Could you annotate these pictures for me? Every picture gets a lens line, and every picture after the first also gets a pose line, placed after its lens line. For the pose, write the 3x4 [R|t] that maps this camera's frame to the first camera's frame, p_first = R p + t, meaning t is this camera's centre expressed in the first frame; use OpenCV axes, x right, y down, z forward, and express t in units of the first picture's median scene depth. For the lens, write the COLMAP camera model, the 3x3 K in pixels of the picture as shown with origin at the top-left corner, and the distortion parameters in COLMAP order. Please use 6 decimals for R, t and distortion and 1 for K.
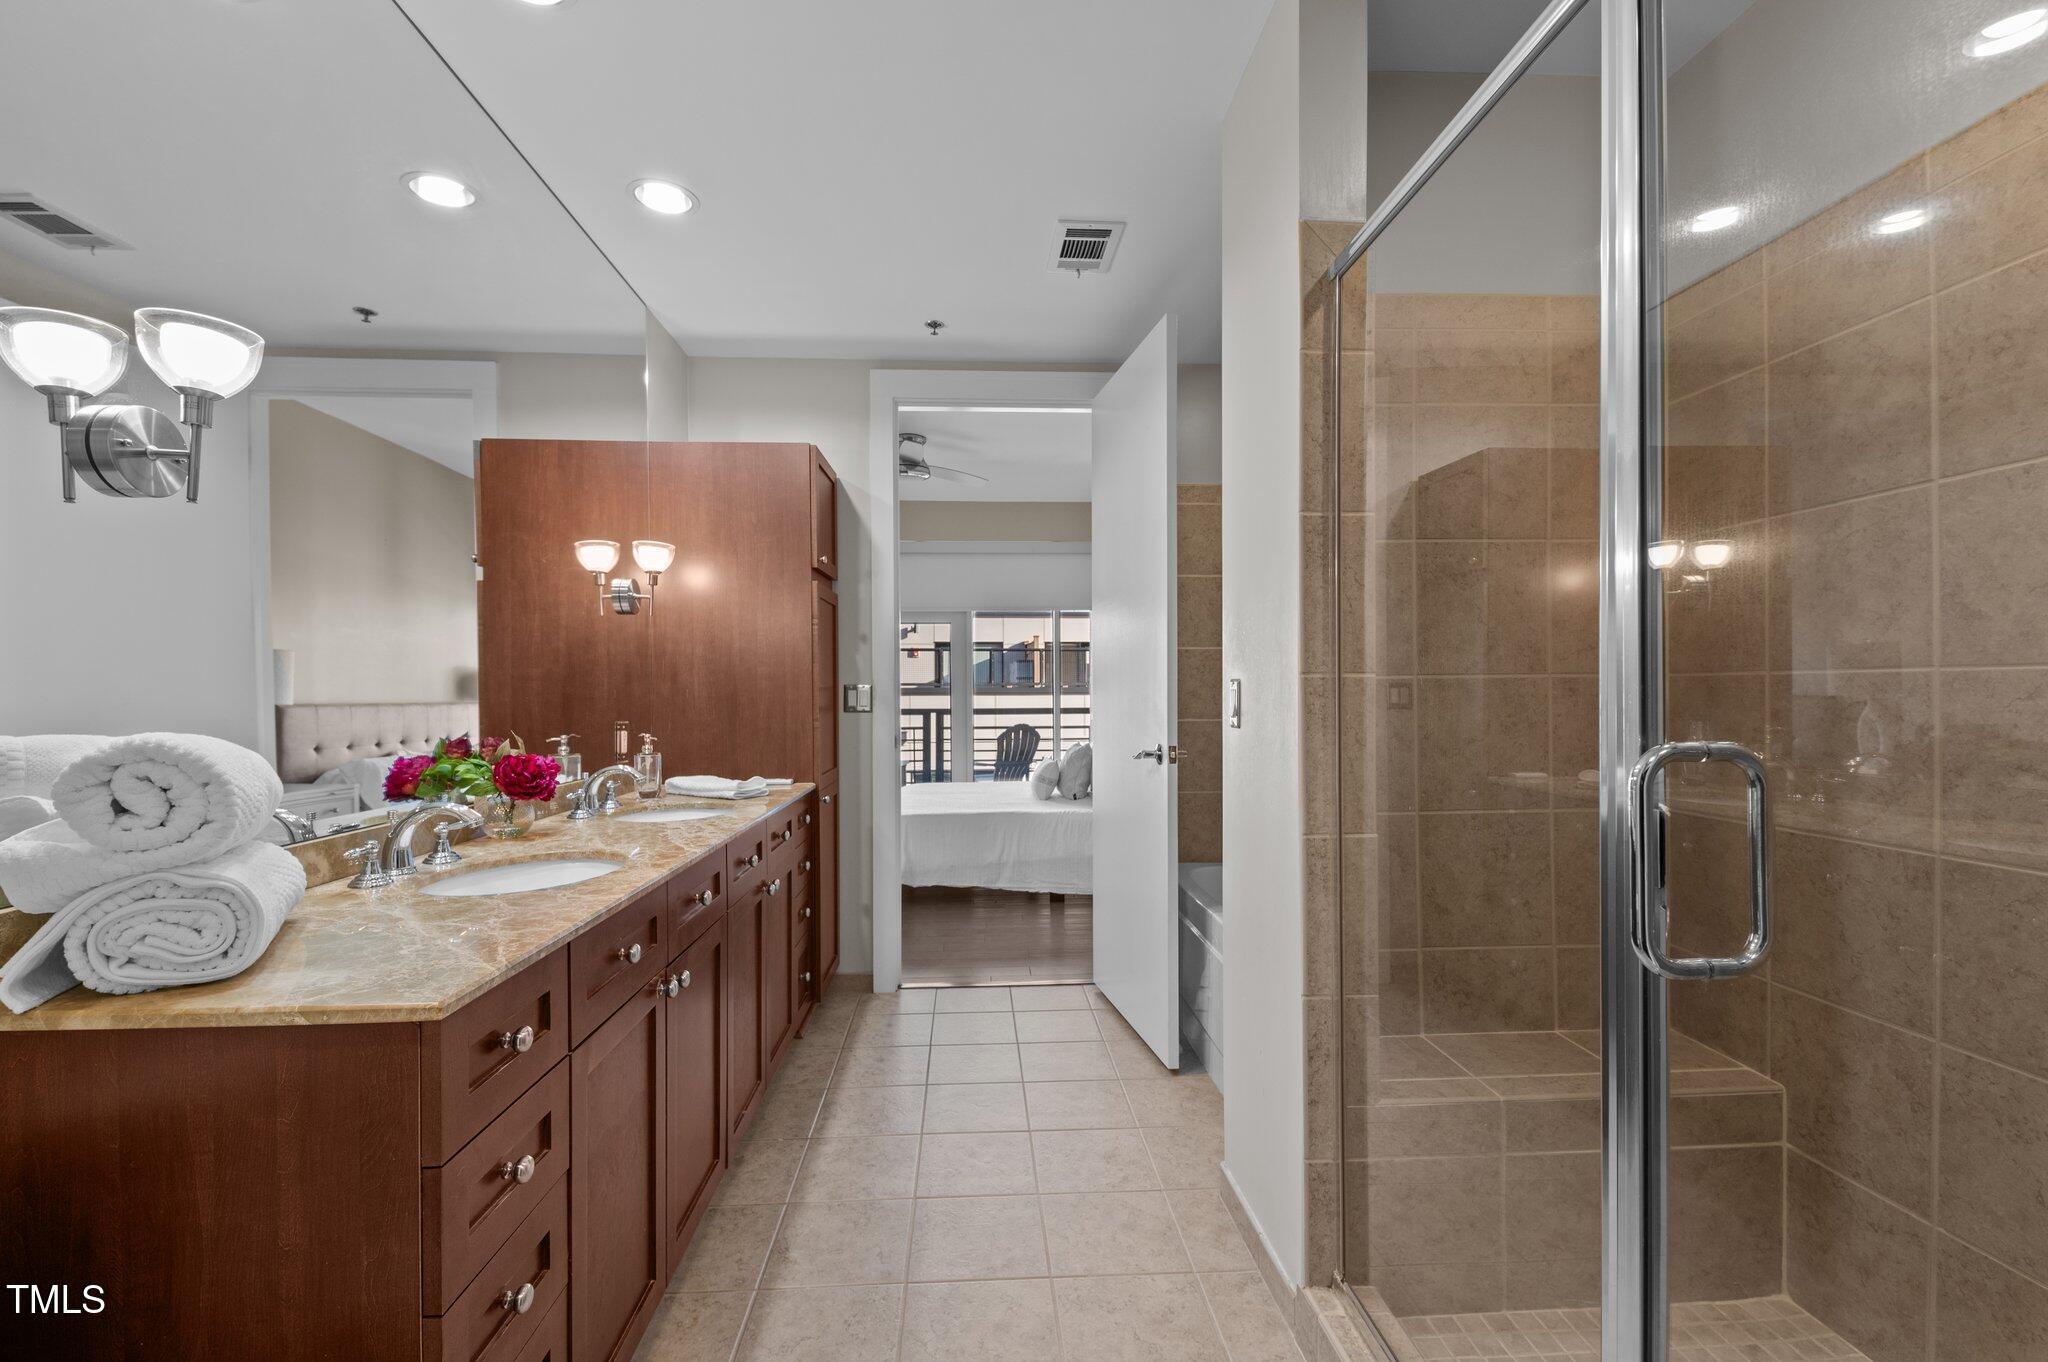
lens RADIAL K [[881.7, 0, 1018.3], [0, 881.7, 680.5], [0, 0, 1]] dist [0.001309, -0.007742]
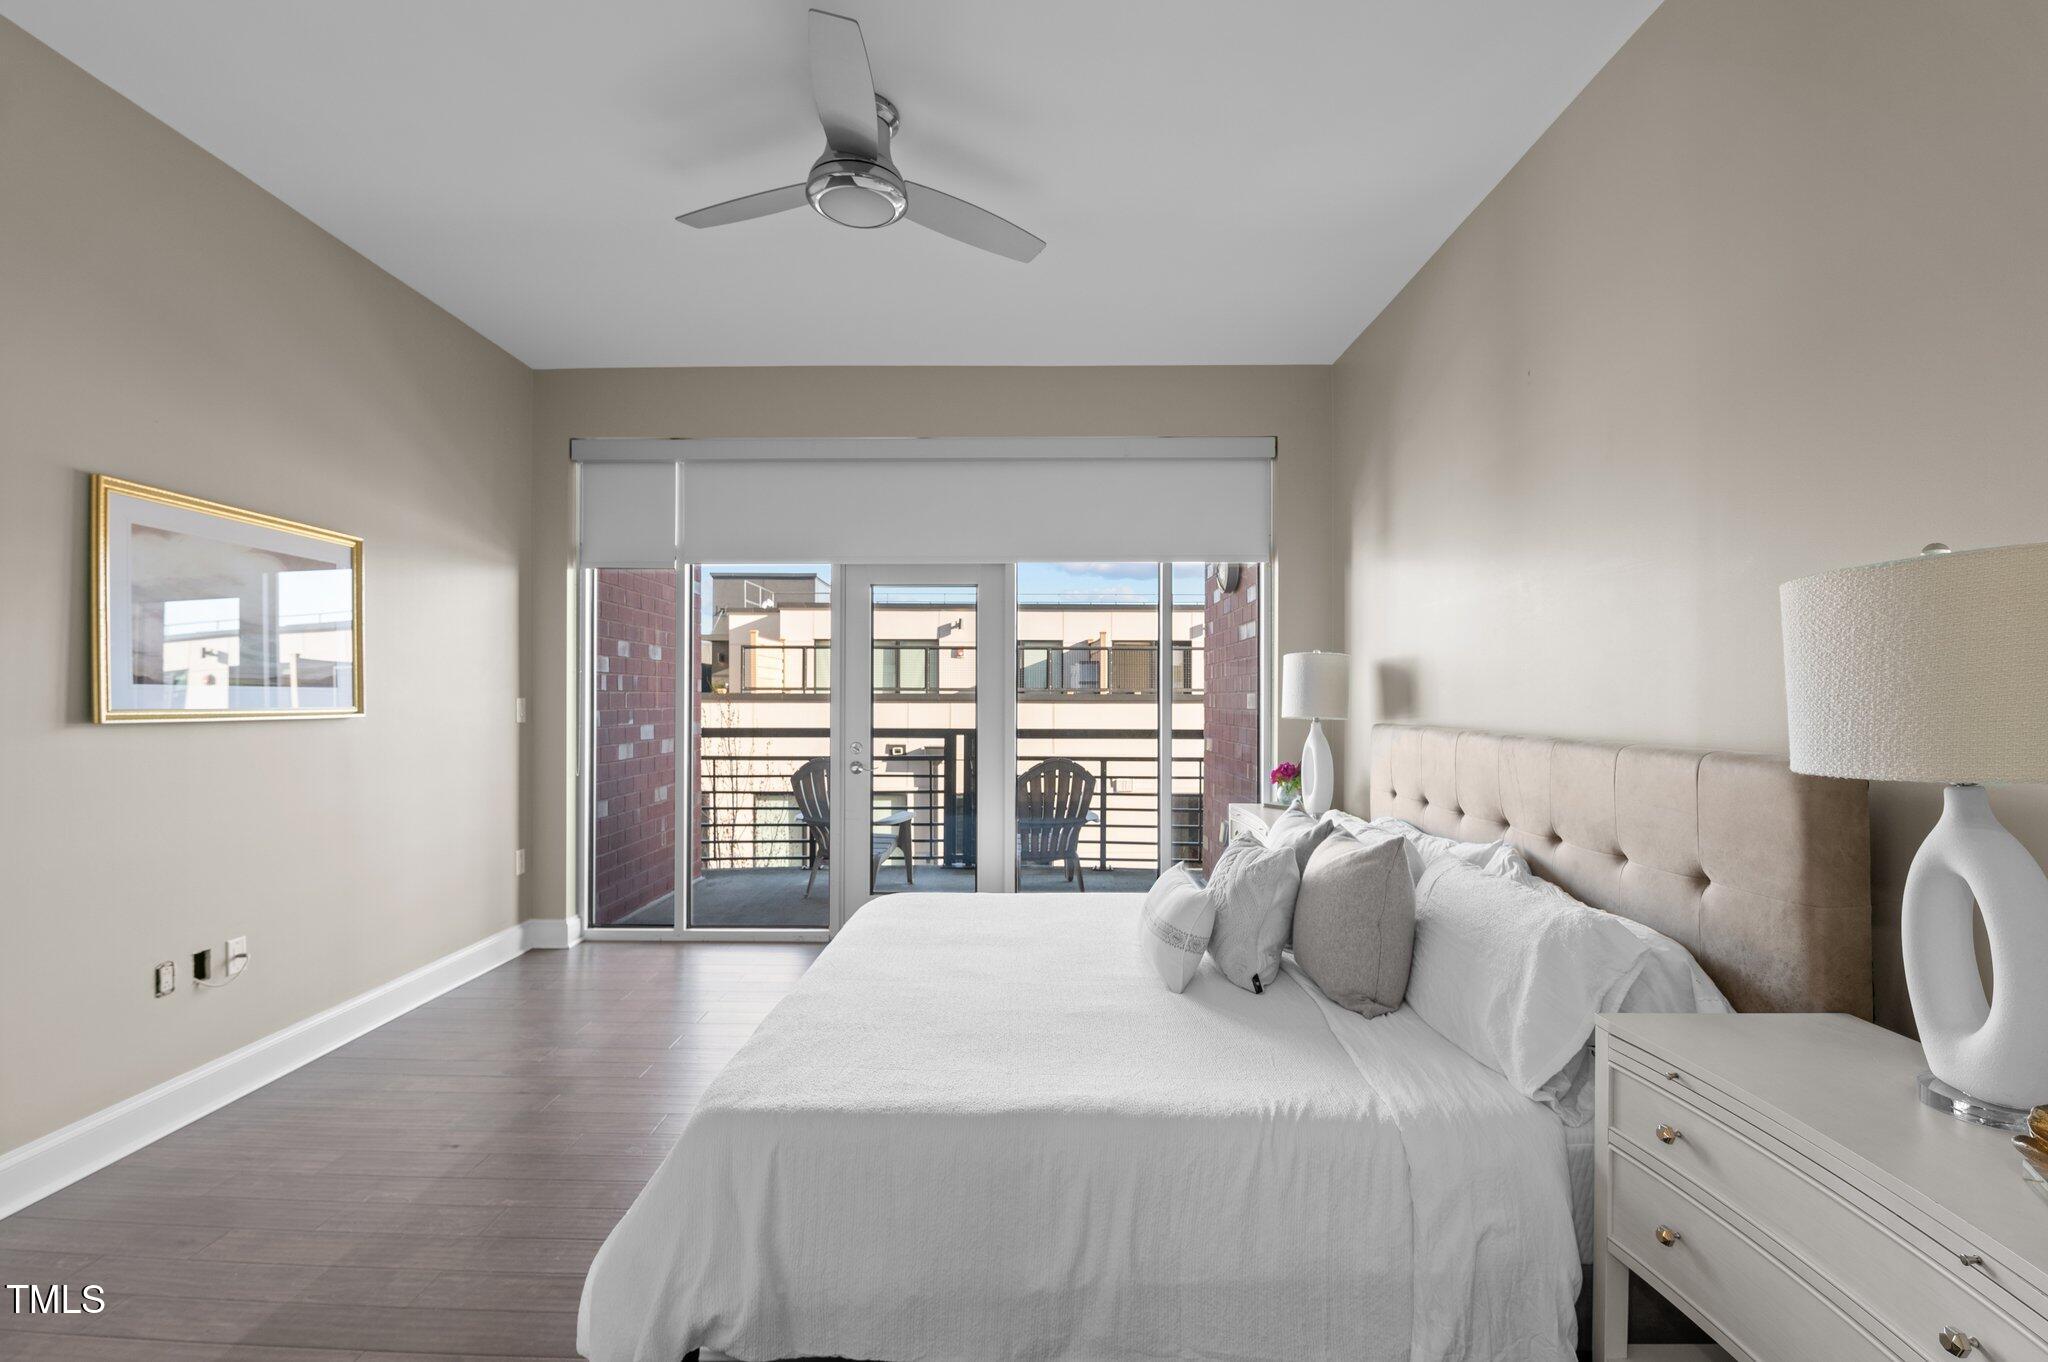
lens RADIAL K [[881.7, 0, 1025.9], [0, 881.7, 689.6], [0, 0, 1]] dist [0.001309, -0.007742]
pose [[0.998377, 0.008493, -0.056320, -0.014329], [-0.008351, 0.999961, 0.002767, 0.006078], [0.056341, -0.002292, 0.998409, 0.475029]]
